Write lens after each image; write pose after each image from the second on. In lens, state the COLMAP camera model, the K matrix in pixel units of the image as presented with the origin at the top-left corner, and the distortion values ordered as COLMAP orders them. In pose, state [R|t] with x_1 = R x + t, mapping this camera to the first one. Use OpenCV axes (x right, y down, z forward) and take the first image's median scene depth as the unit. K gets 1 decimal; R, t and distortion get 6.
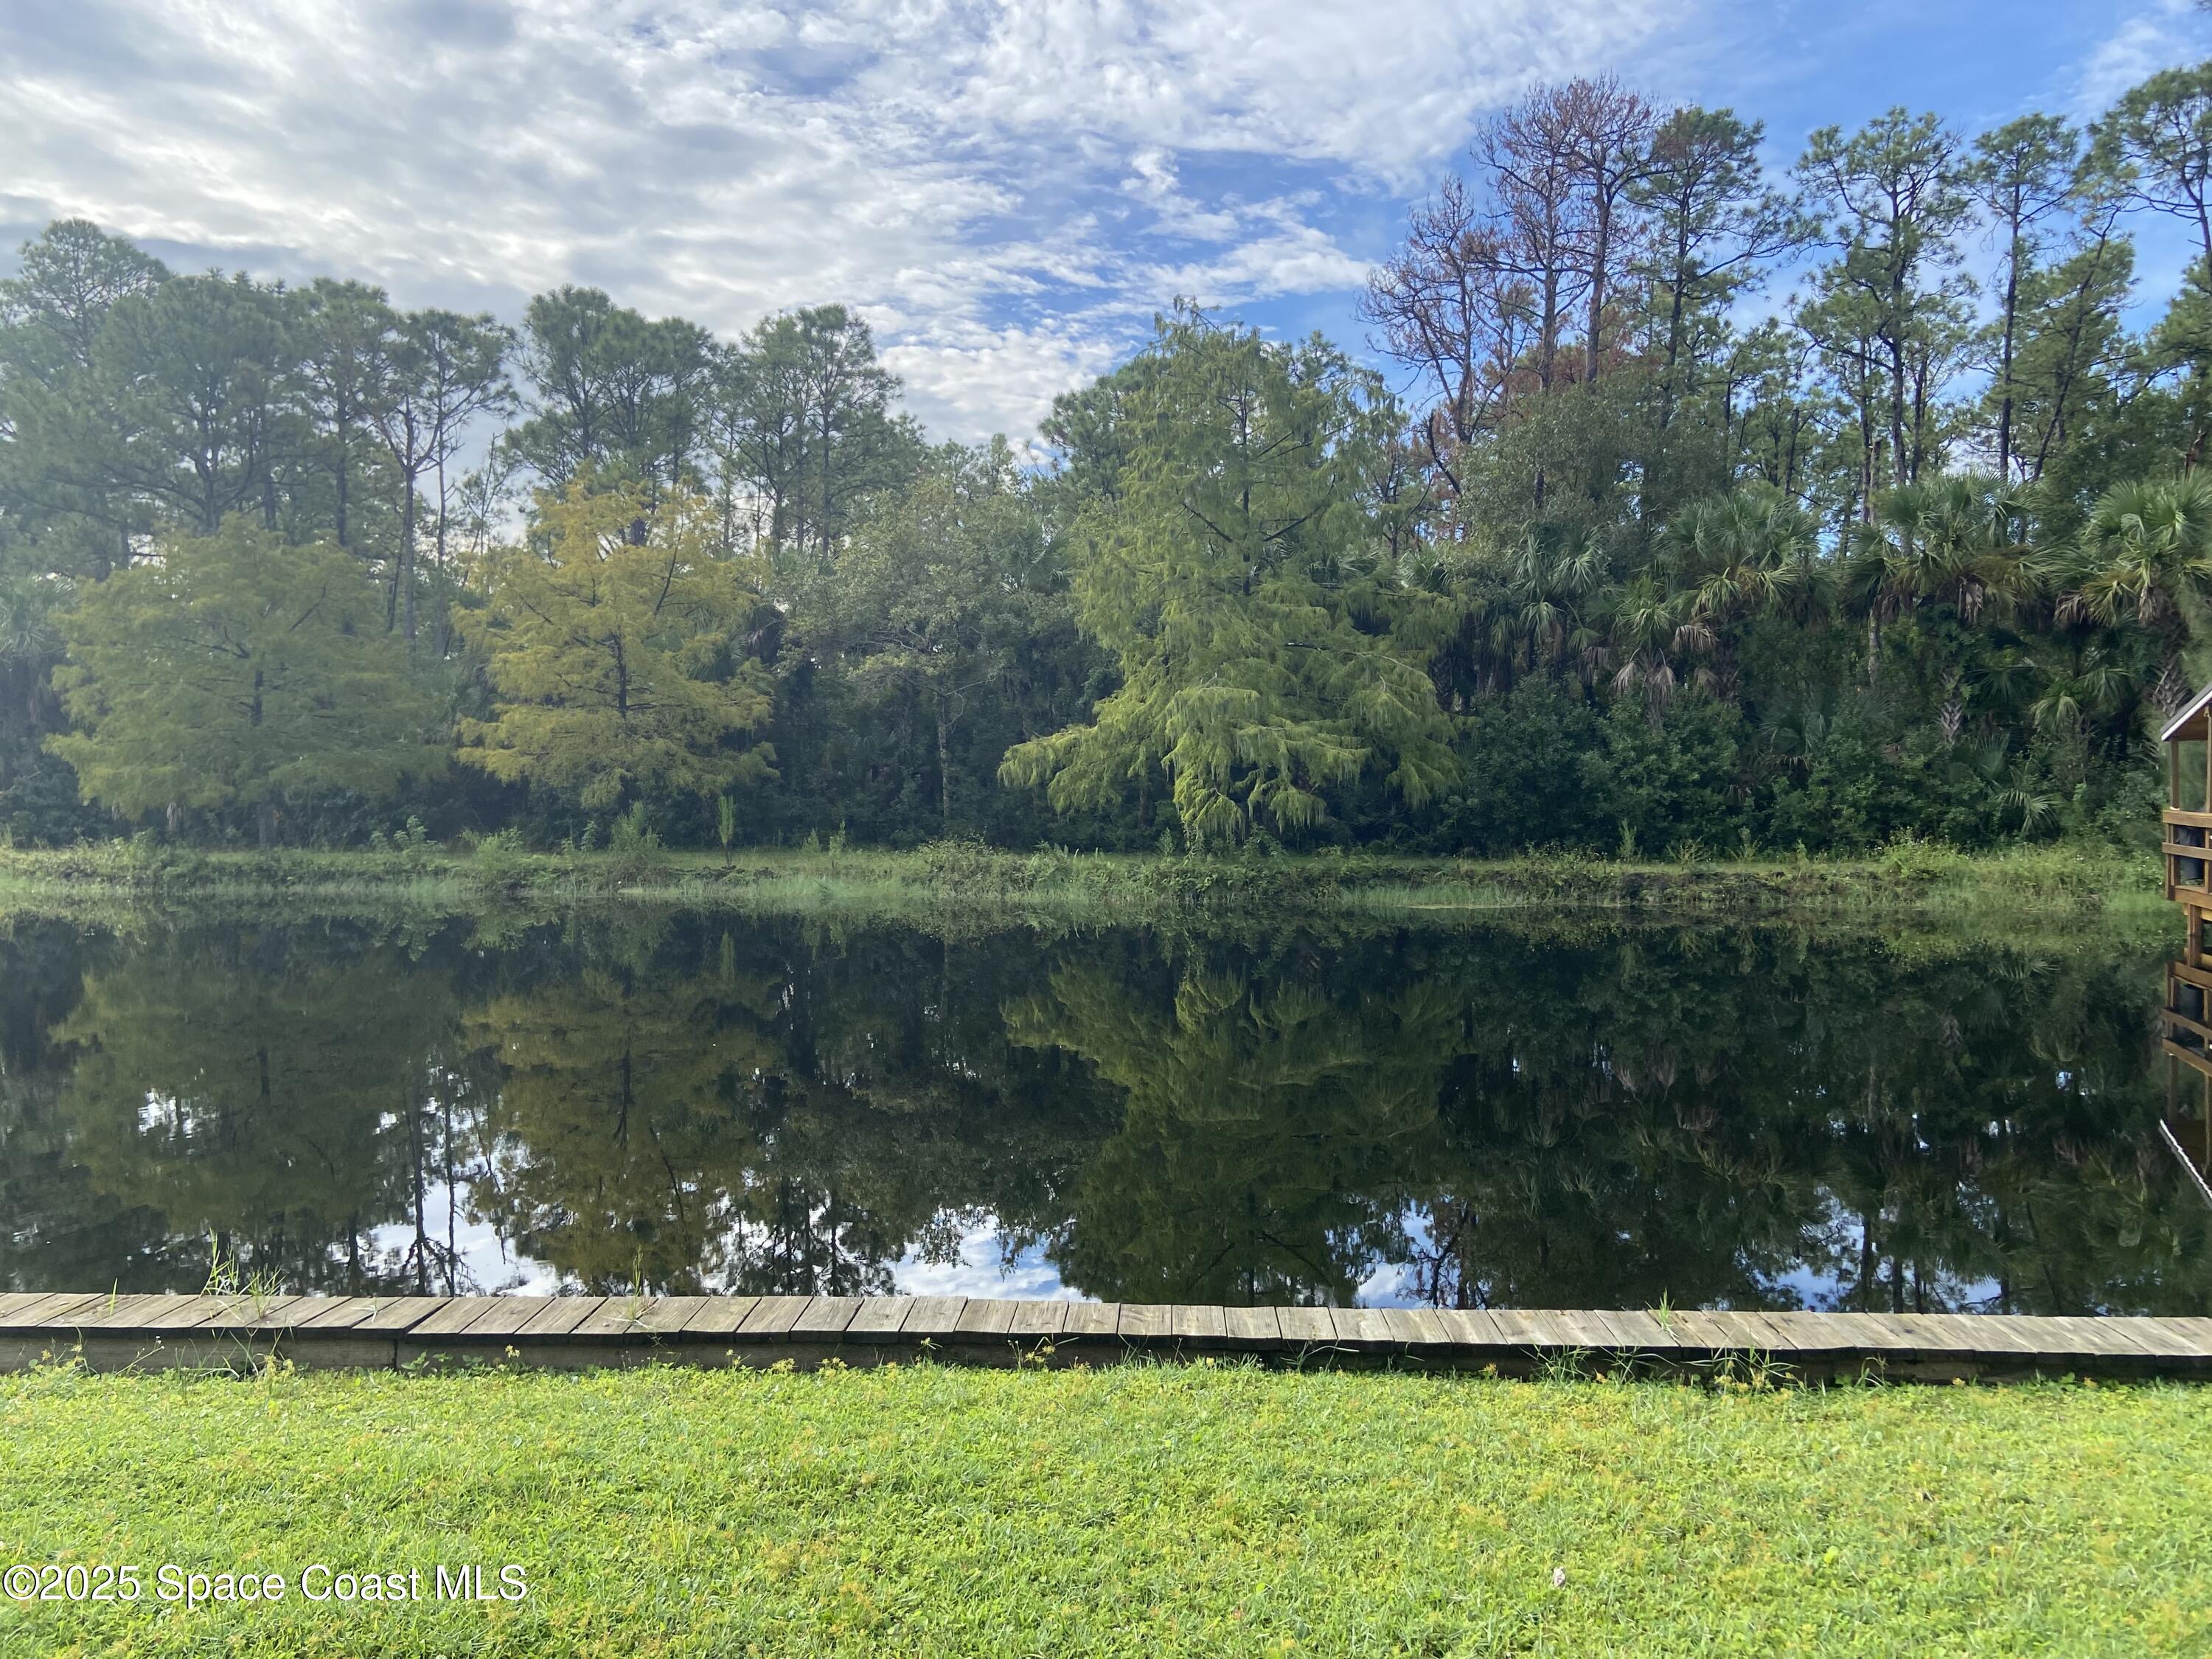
lens RADIAL K [[1655.3, 0, 1090.7], [0, 1655.3, 813.8], [0, 0, 1]] dist [0.125092, -0.159023]
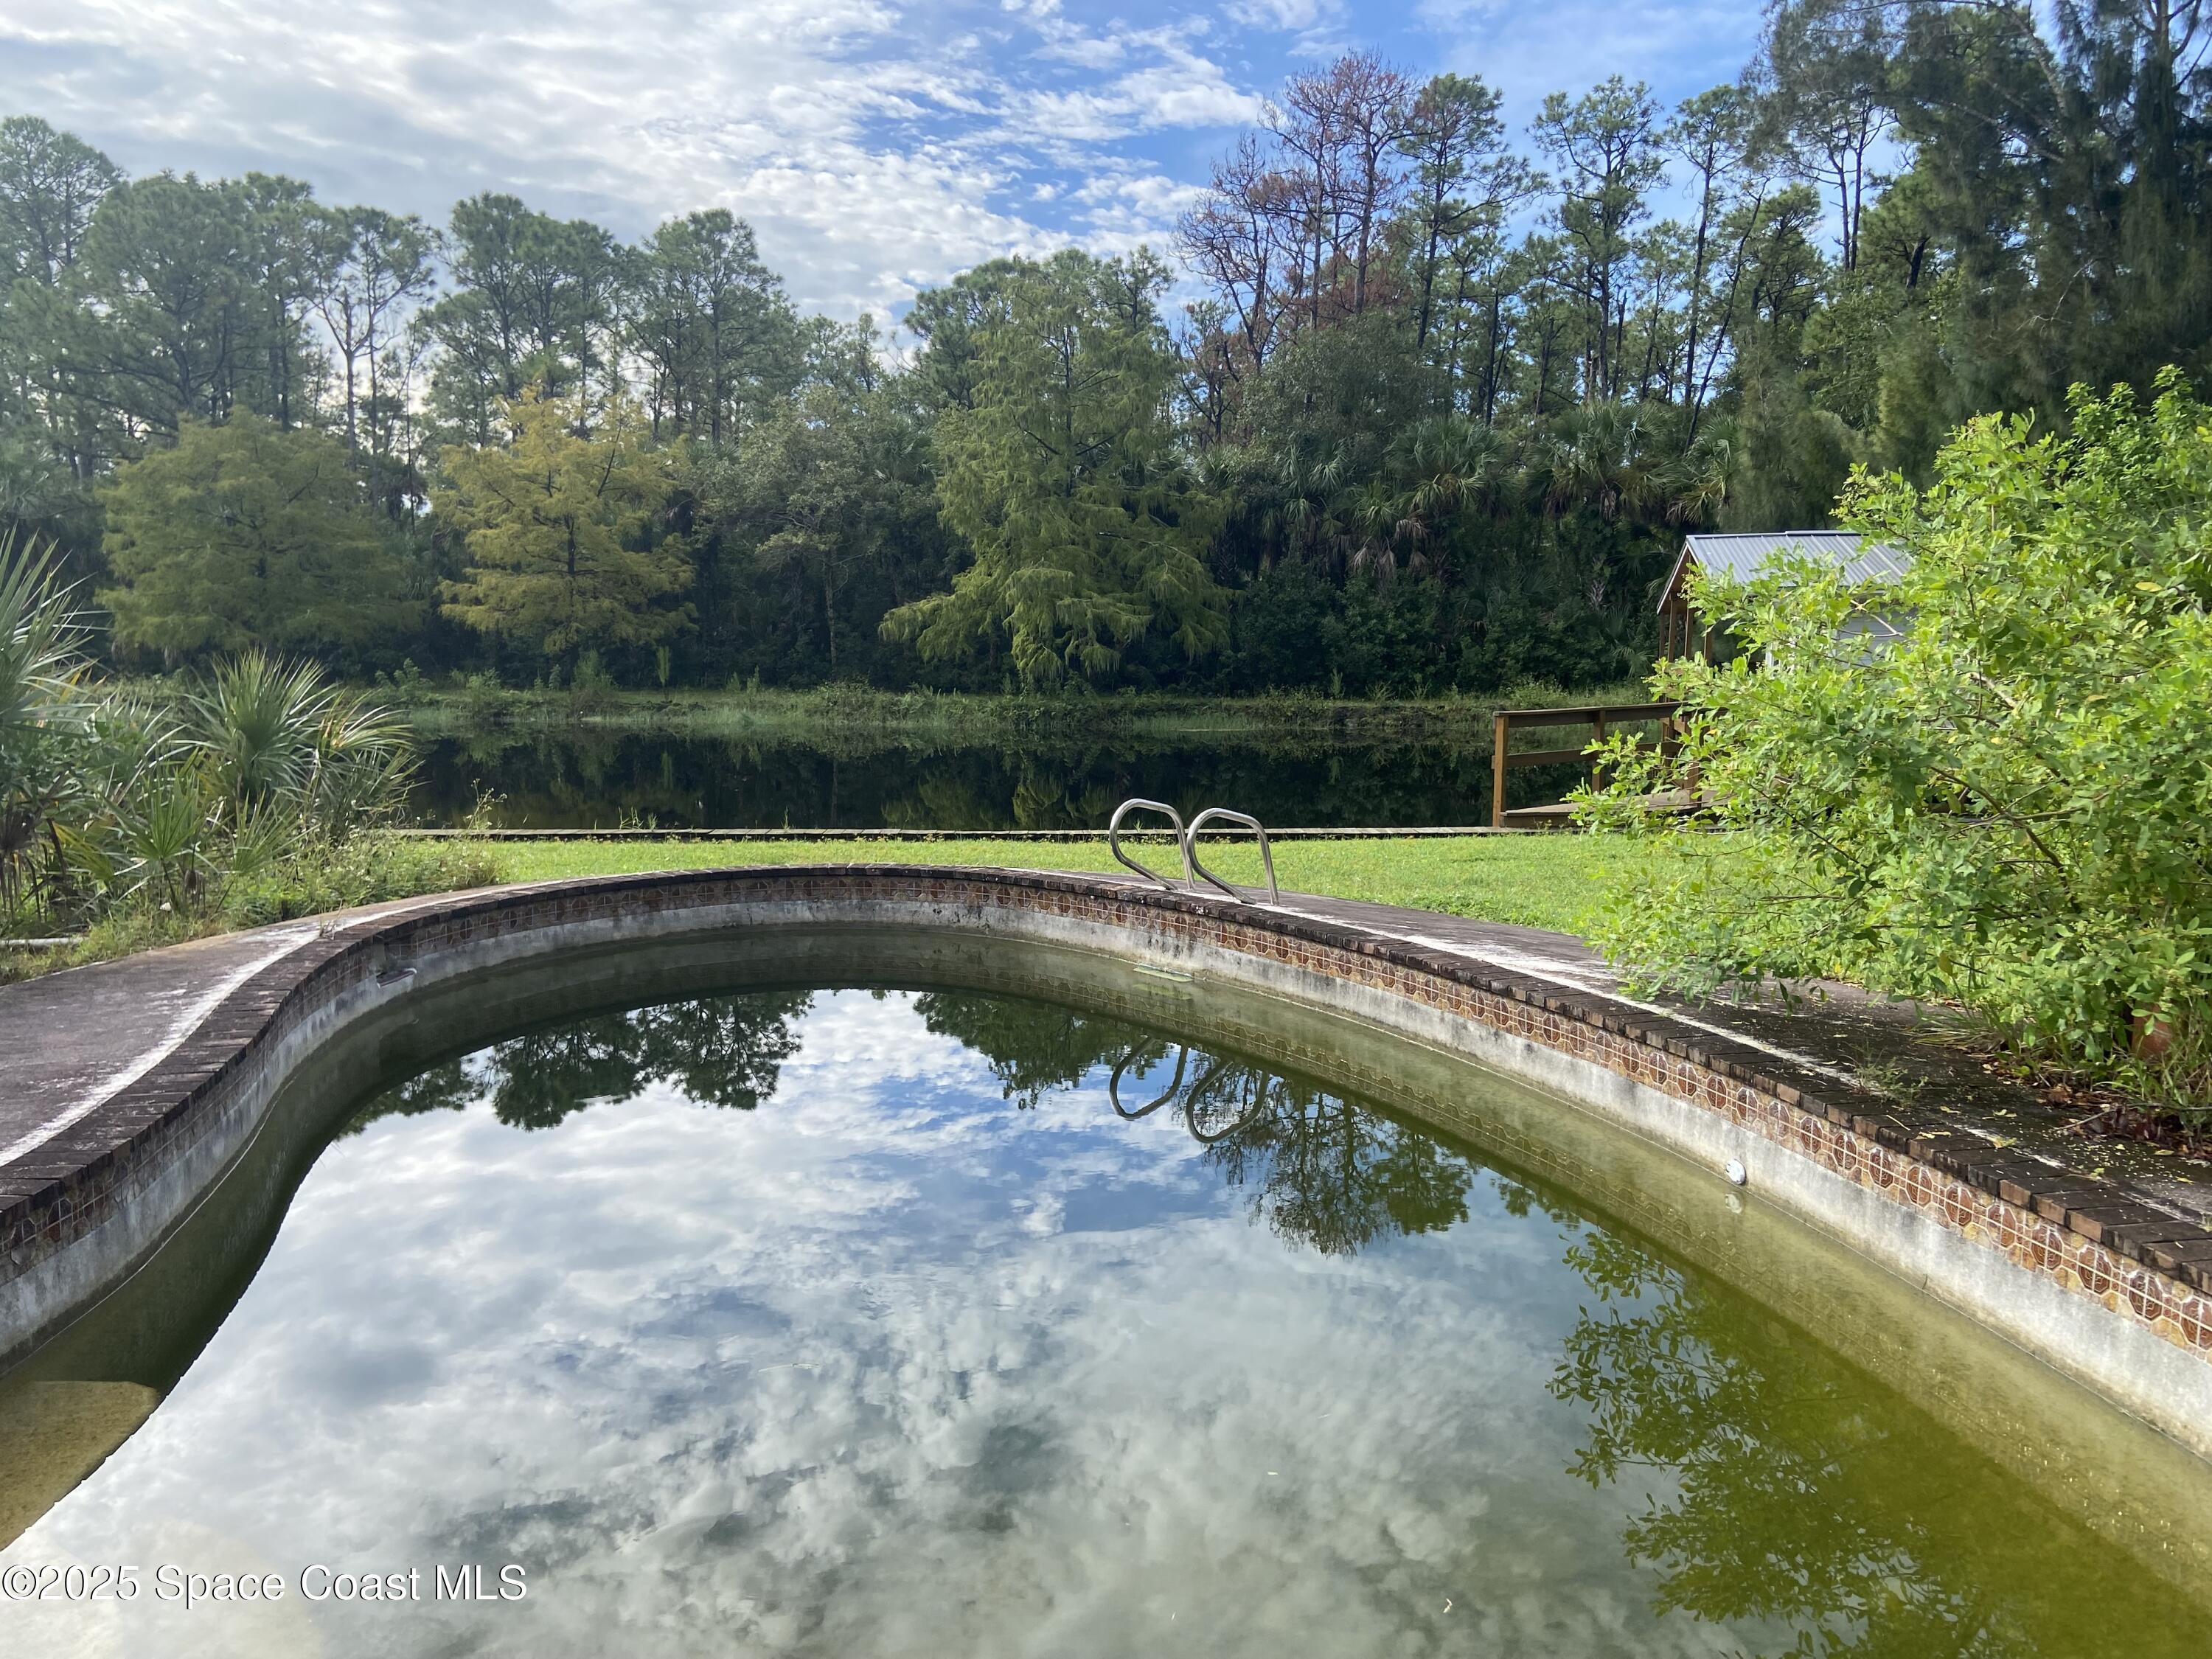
lens RADIAL K [[1592.1, 0, 1106.0], [0, 1592.1, 829.5], [0, 0, 1]] dist [0.109982, -0.121746]
pose [[0.995617, -0.004528, 0.093412, 0.003617], [-0.005107, 0.994705, 0.102641, 0.001327], [-0.093382, -0.102668, 0.990323, -0.240134]]
